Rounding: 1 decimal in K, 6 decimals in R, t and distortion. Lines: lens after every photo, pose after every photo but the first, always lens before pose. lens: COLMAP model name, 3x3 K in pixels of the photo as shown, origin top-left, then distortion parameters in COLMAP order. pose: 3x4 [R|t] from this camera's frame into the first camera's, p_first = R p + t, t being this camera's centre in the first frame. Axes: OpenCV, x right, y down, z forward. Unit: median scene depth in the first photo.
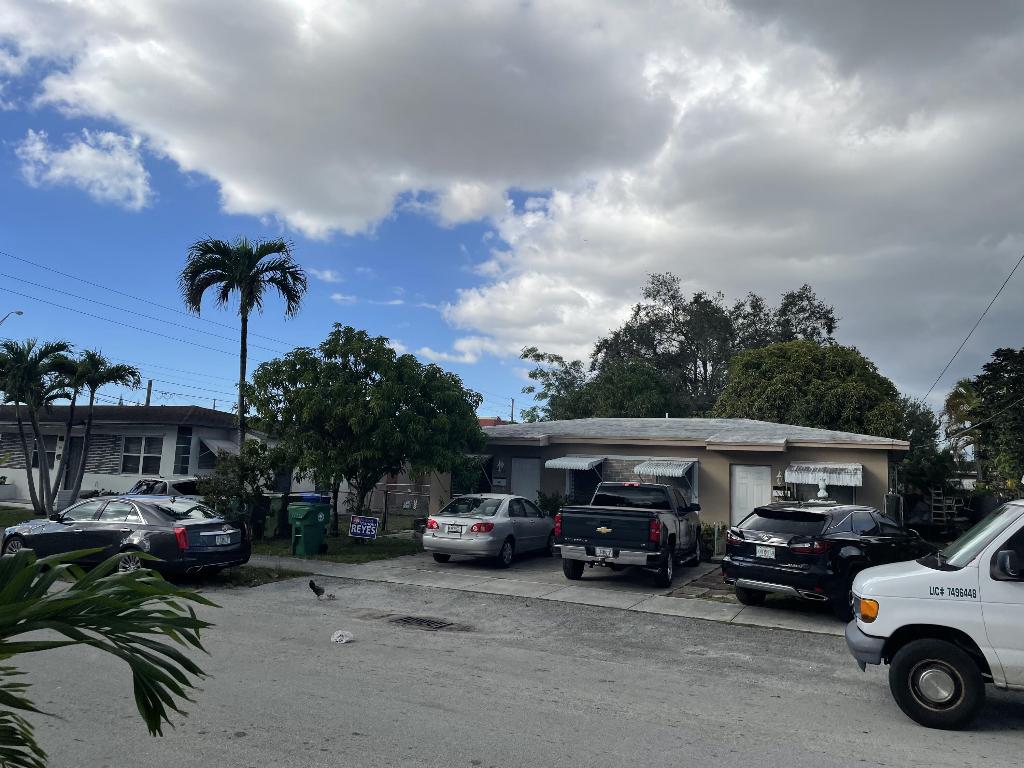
lens RADIAL K [[782.6, 0, 511.6], [0, 782.6, 383.6], [0, 0, 1]] dist [0.003534, -0.001121]
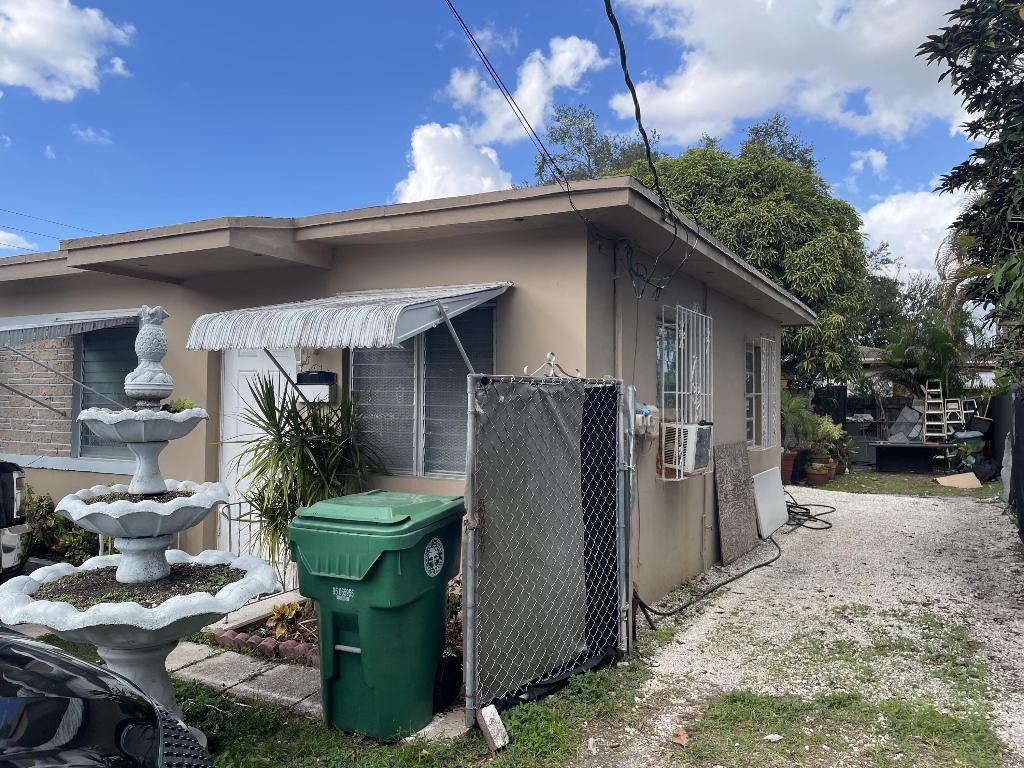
lens RADIAL K [[782.6, 0, 513.1], [0, 782.6, 384.6], [0, 0, 1]] dist [0.003534, -0.001121]
pose [[0.998005, -0.033654, -0.053422, 0.245880], [0.038680, 0.994629, 0.096009, 0.060746], [0.049904, -0.097884, 0.993946, 0.370888]]
